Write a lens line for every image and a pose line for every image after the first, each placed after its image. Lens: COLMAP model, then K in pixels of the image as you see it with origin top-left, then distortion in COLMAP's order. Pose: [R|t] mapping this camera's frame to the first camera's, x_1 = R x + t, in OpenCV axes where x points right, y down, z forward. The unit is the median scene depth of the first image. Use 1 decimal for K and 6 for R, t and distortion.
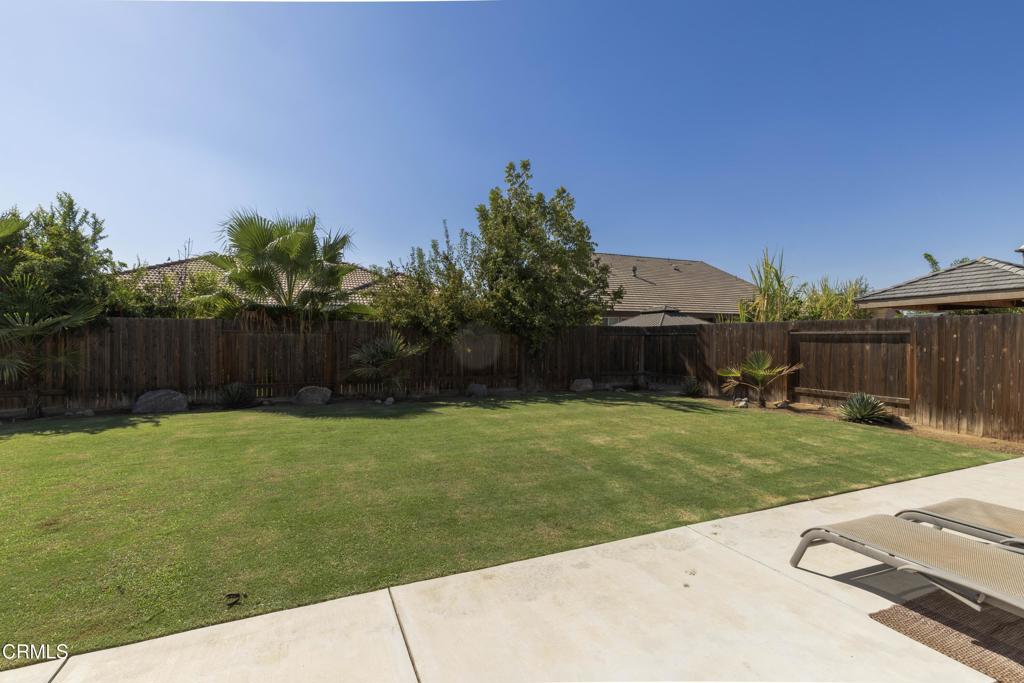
lens RADIAL K [[471.8, 0, 509.1], [0, 471.8, 342.0], [0, 0, 1]] dist [0.004962, 0.000461]
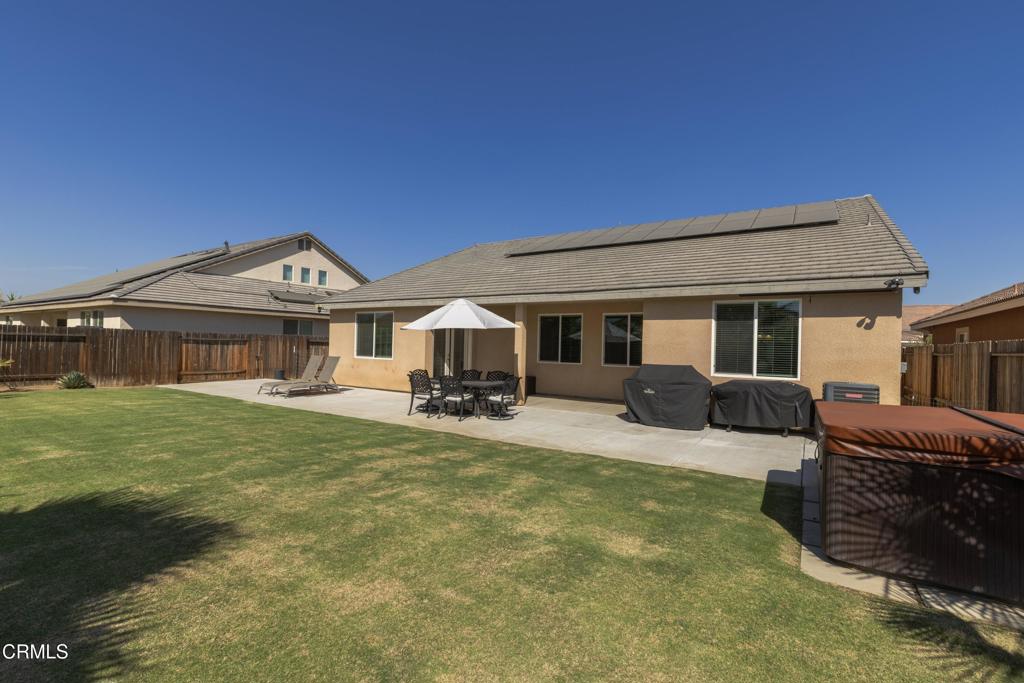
lens RADIAL K [[471.8, 0, 513.4], [0, 471.8, 344.7], [0, 0, 1]] dist [0.004962, 0.000461]
pose [[-0.561908, -0.009039, 0.827150, -1.537380], [-0.017350, 0.999849, -0.000860, -0.014660], [-0.827017, -0.014834, -0.561980, 0.652099]]
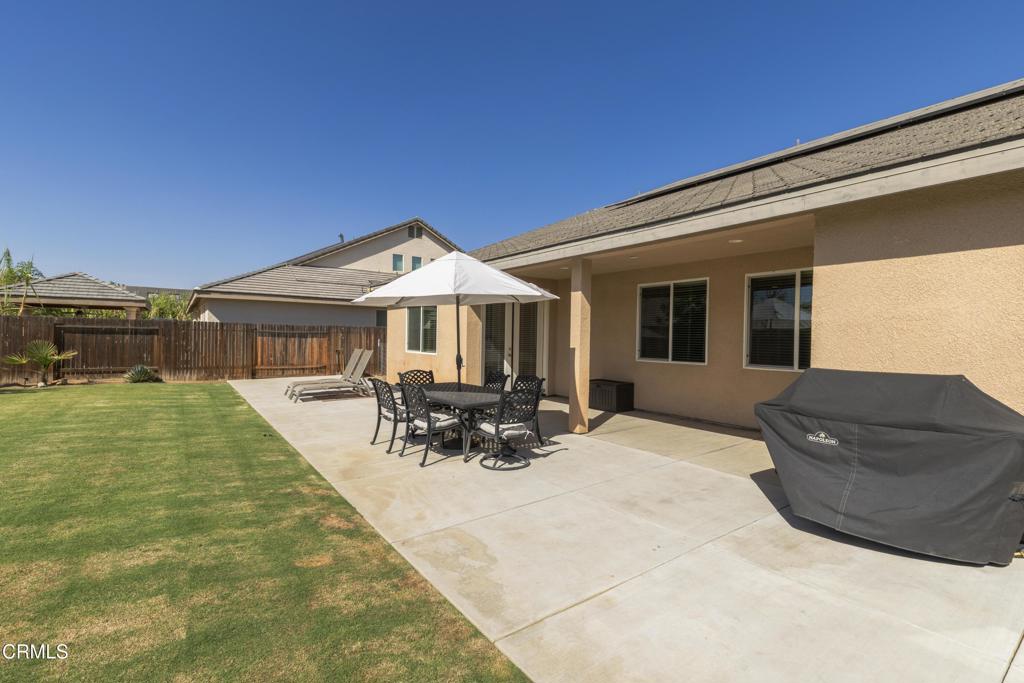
lens RADIAL K [[471.8, 0, 509.2], [0, 471.8, 341.4], [0, 0, 1]] dist [0.004962, 0.000461]
pose [[-0.232063, -0.008699, 0.972662, -1.147729], [-0.012361, 0.999906, 0.005993, -0.000333], [-0.972622, -0.010632, -0.232149, 0.135520]]
